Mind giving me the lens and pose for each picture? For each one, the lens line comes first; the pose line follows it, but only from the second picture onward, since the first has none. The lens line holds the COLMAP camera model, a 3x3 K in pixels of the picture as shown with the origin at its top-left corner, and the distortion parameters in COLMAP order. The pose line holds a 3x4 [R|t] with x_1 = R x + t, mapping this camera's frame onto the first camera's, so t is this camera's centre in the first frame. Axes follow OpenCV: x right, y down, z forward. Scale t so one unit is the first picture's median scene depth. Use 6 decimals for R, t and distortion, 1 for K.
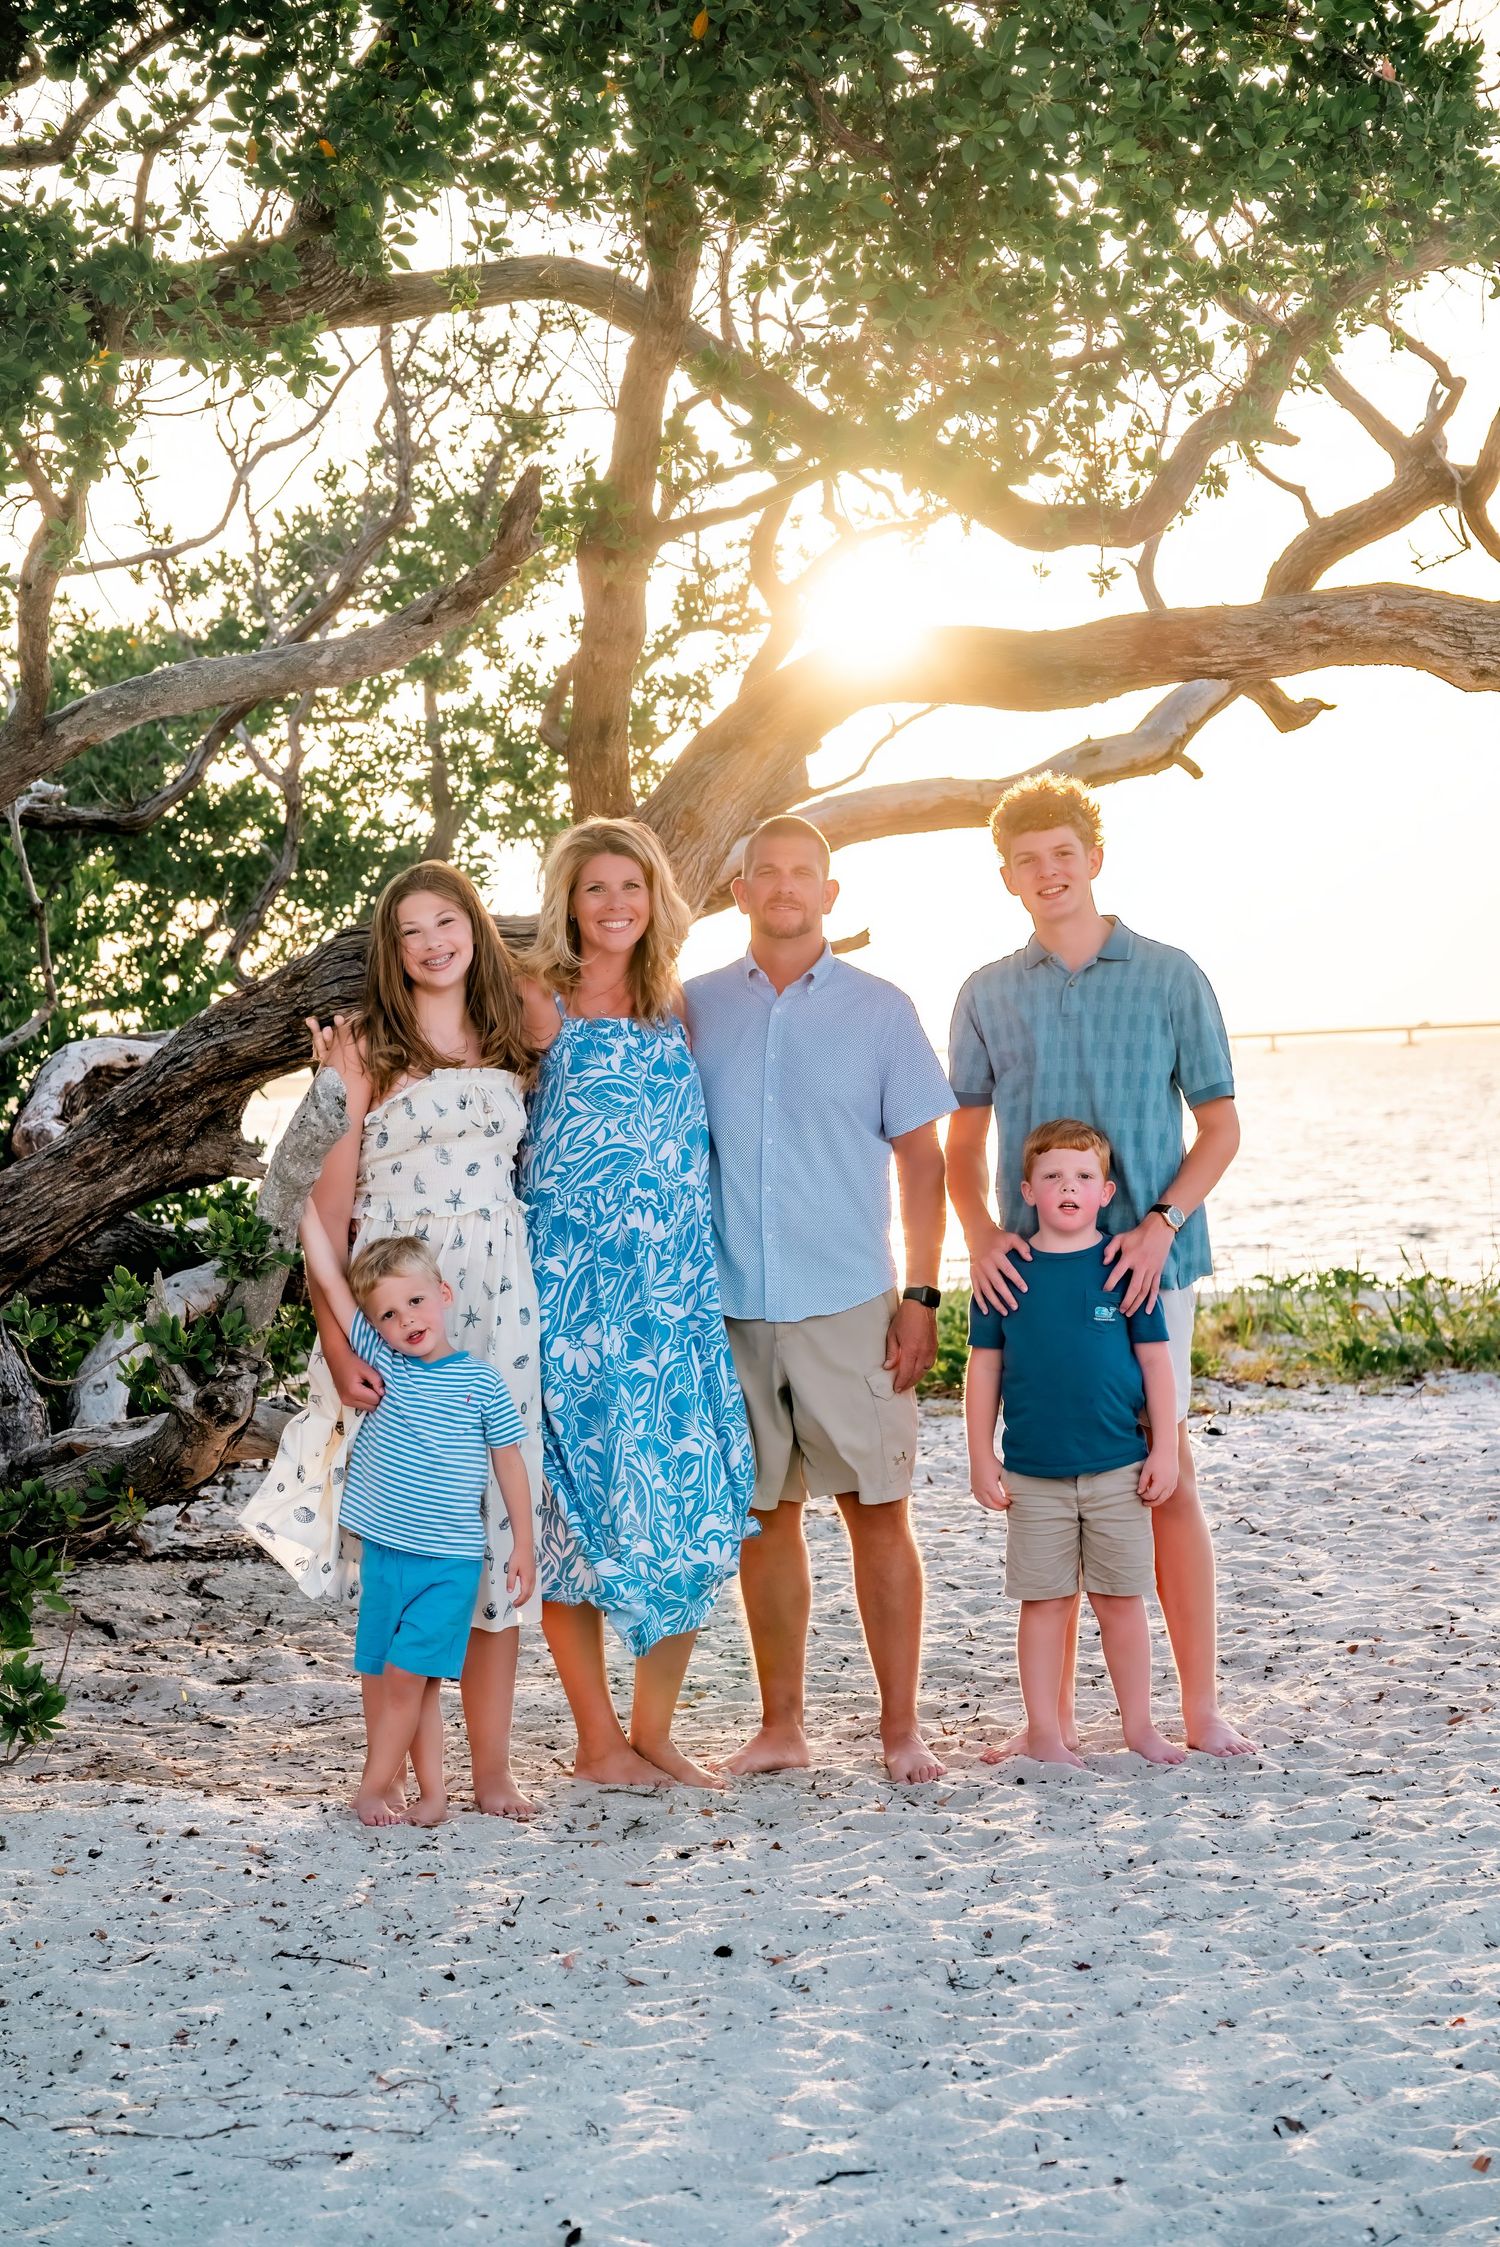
lens RADIAL K [[5448.5, 0, 759.1], [0, 5448.5, 1126.5], [0, 0, 1]] dist [0.041510, 0.000000]
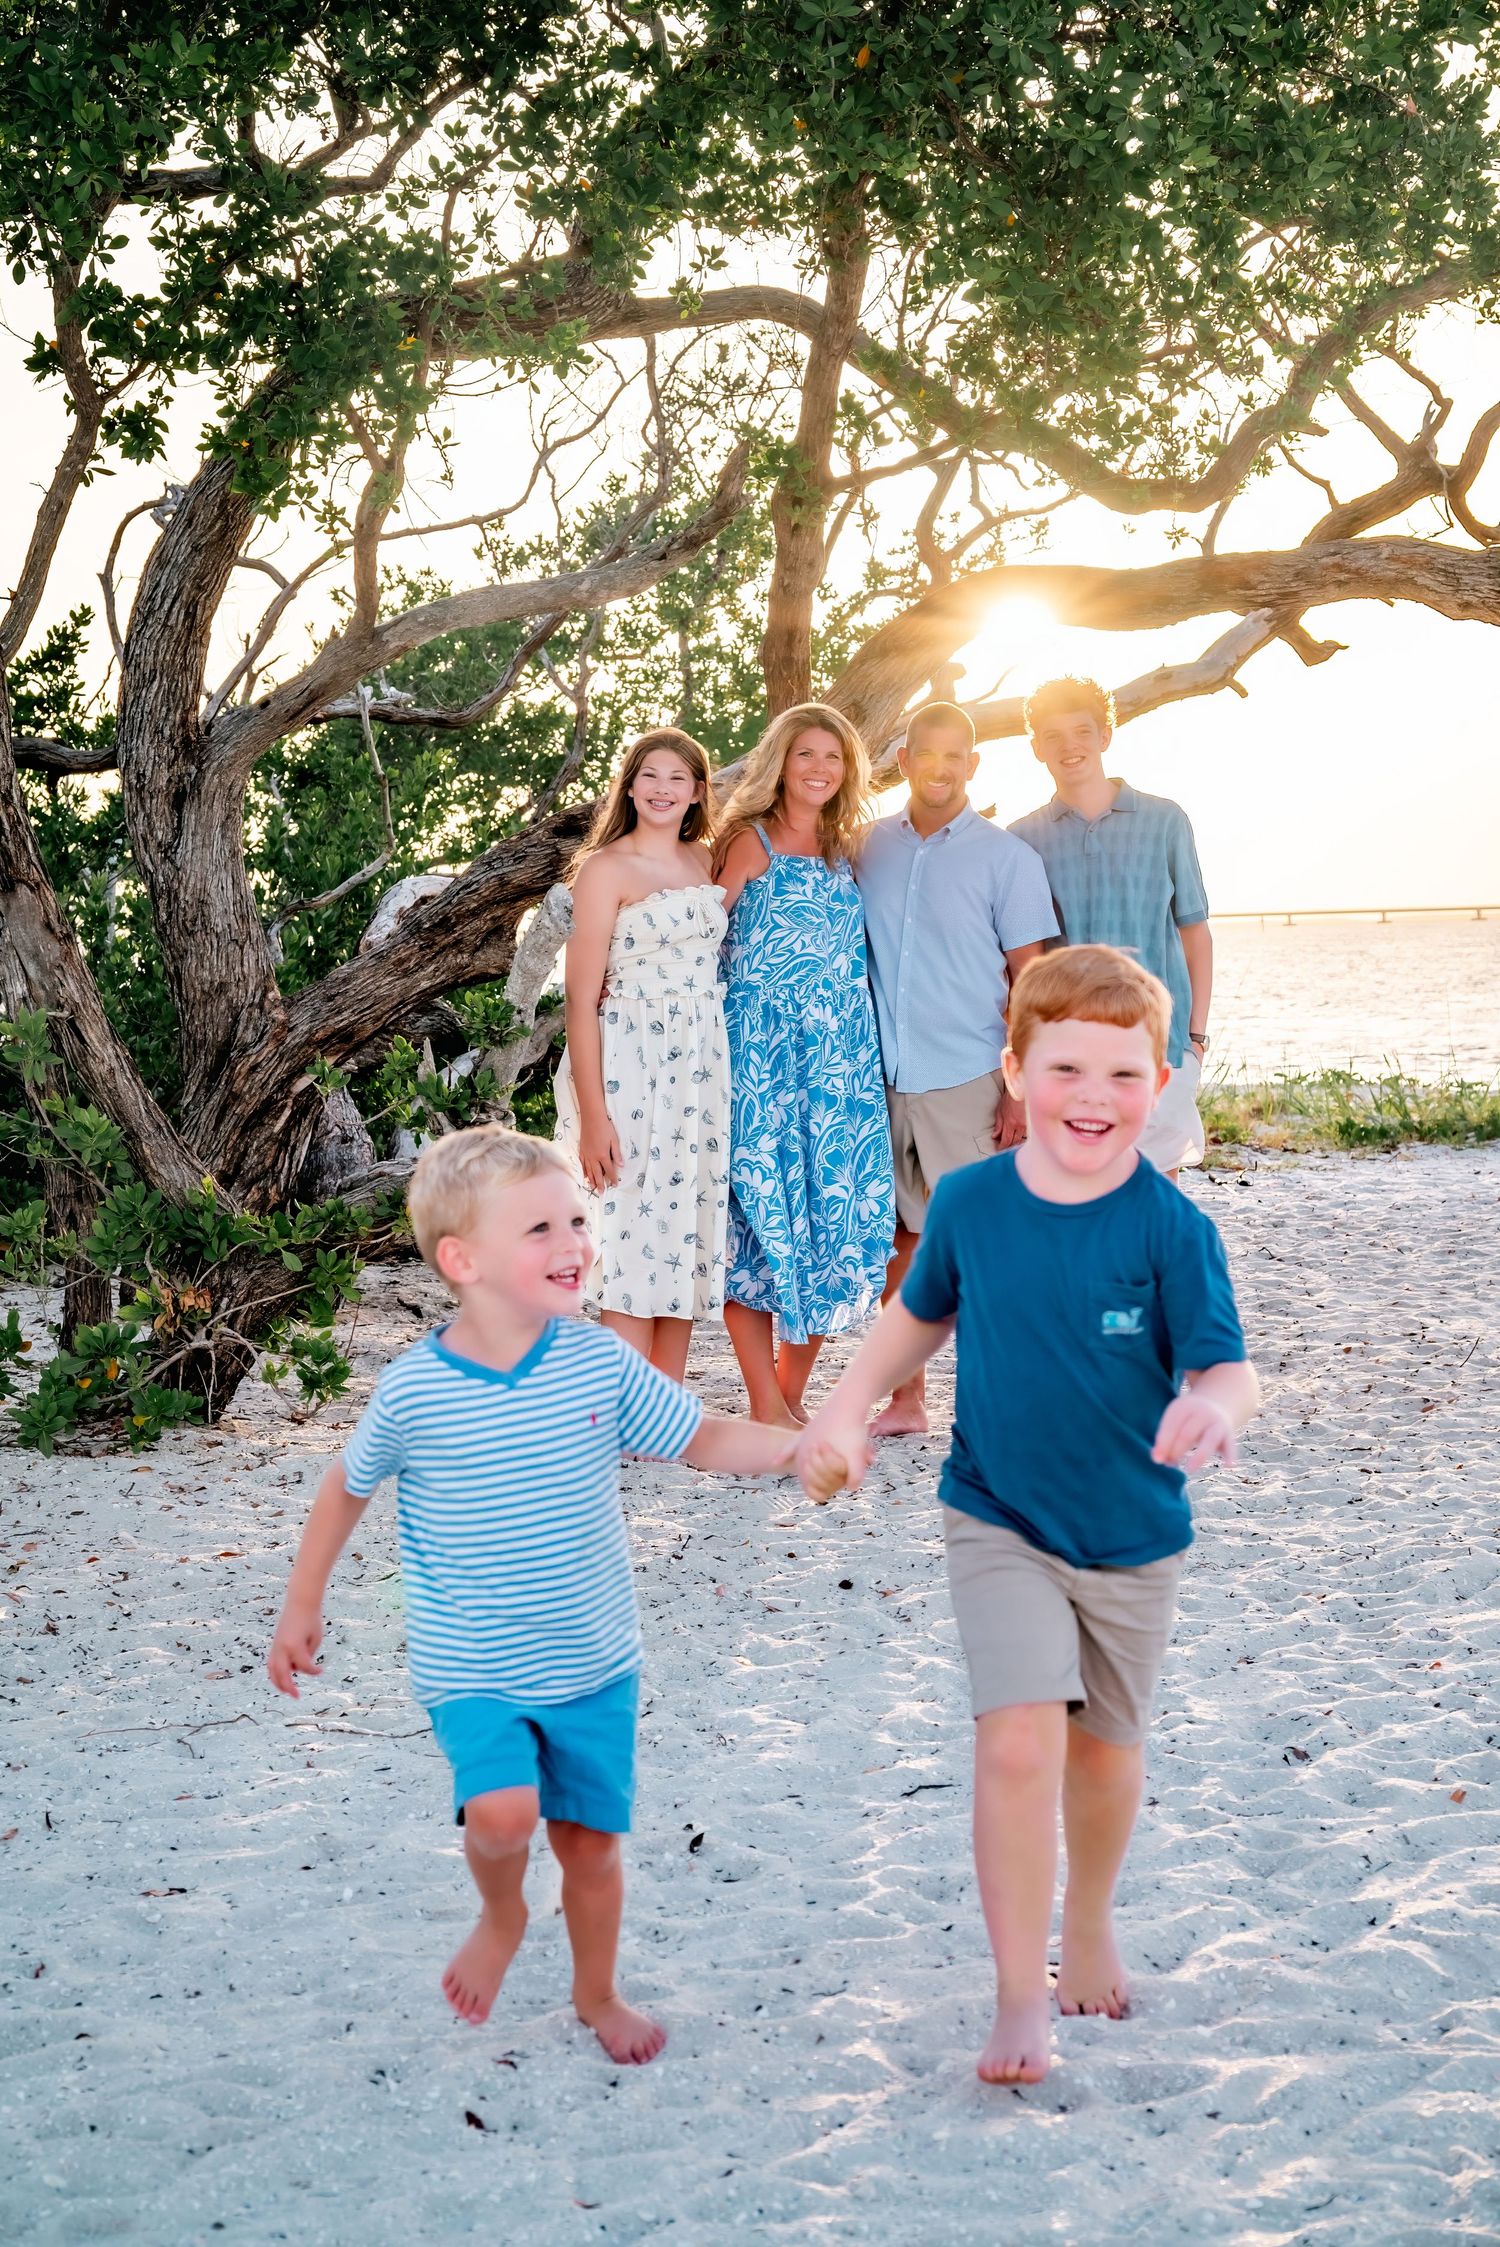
lens RADIAL K [[3778.1, 0, 738.6], [0, 3778.1, 1114.8], [0, 0, 1]] dist [-0.003237, 0.000000]
pose [[0.998540, 0.021189, -0.049679, 0.006536], [-0.019195, 0.999004, 0.040281, 0.005394], [0.050483, -0.039269, 0.997953, 0.087278]]
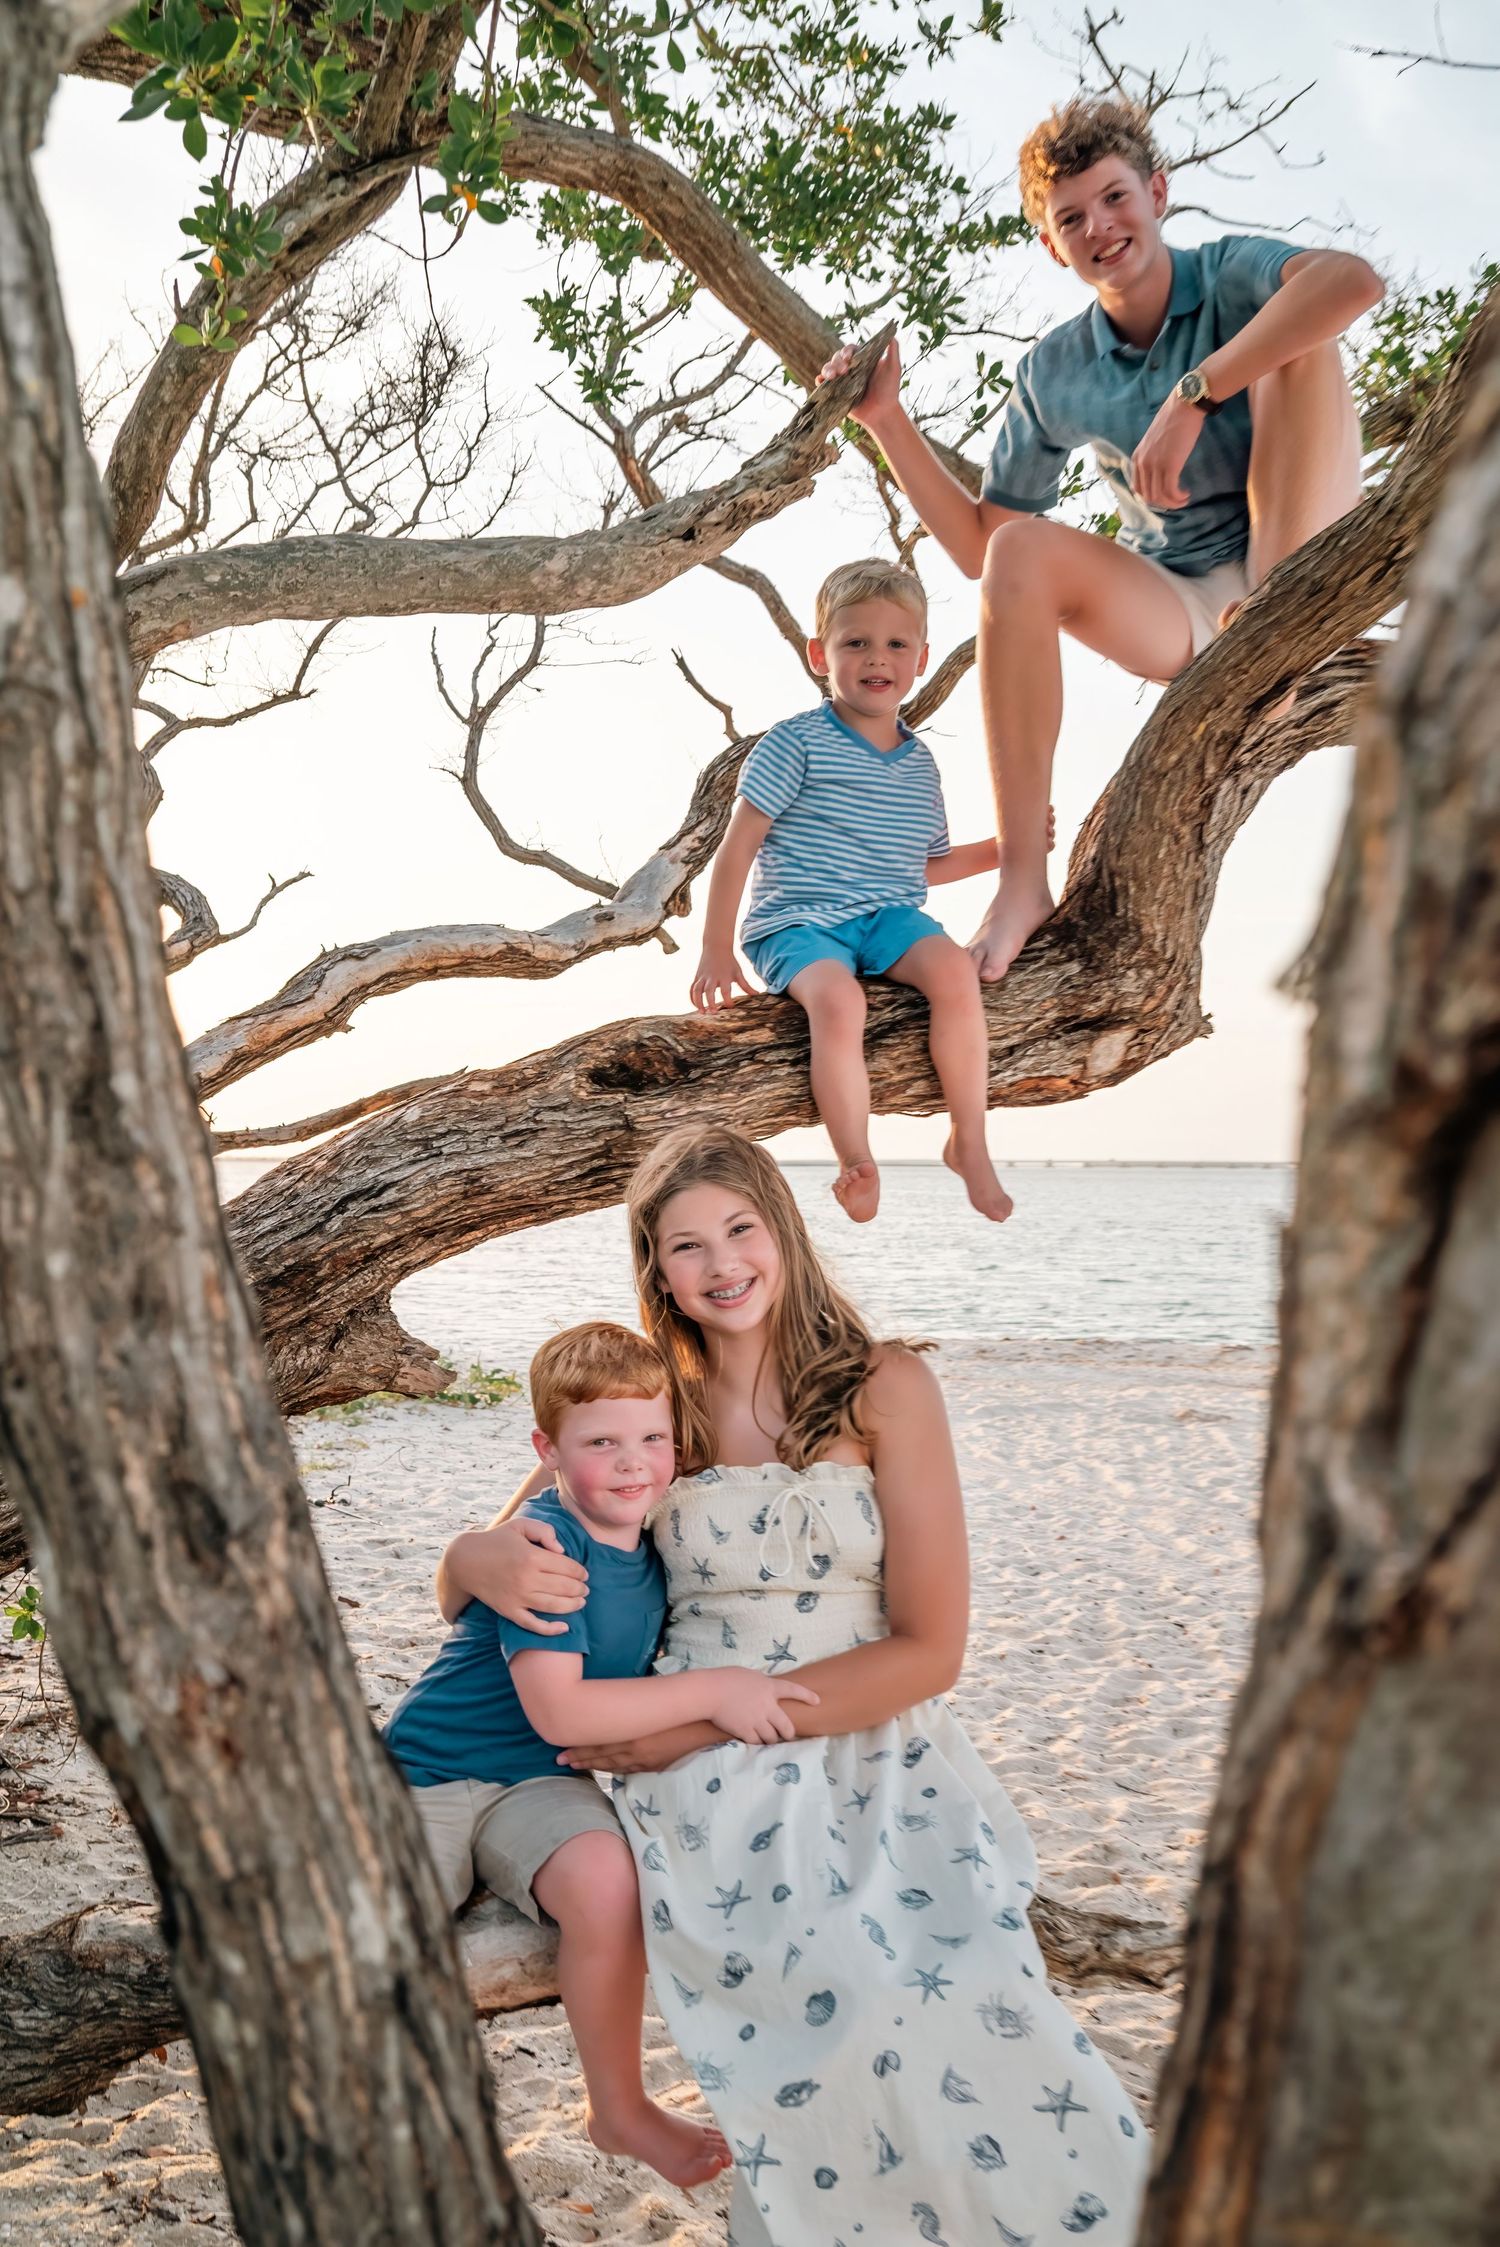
lens RADIAL K [[2483.5, 0, 750.6], [0, 2483.5, 1119.1], [0, 0, 1]] dist [-0.010363, 0.000000]
pose [[0.859454, 0.063474, 0.507257, -0.217946], [-0.043382, 0.997738, -0.051346, -0.008916], [-0.509369, 0.022124, 0.860264, 0.805499]]
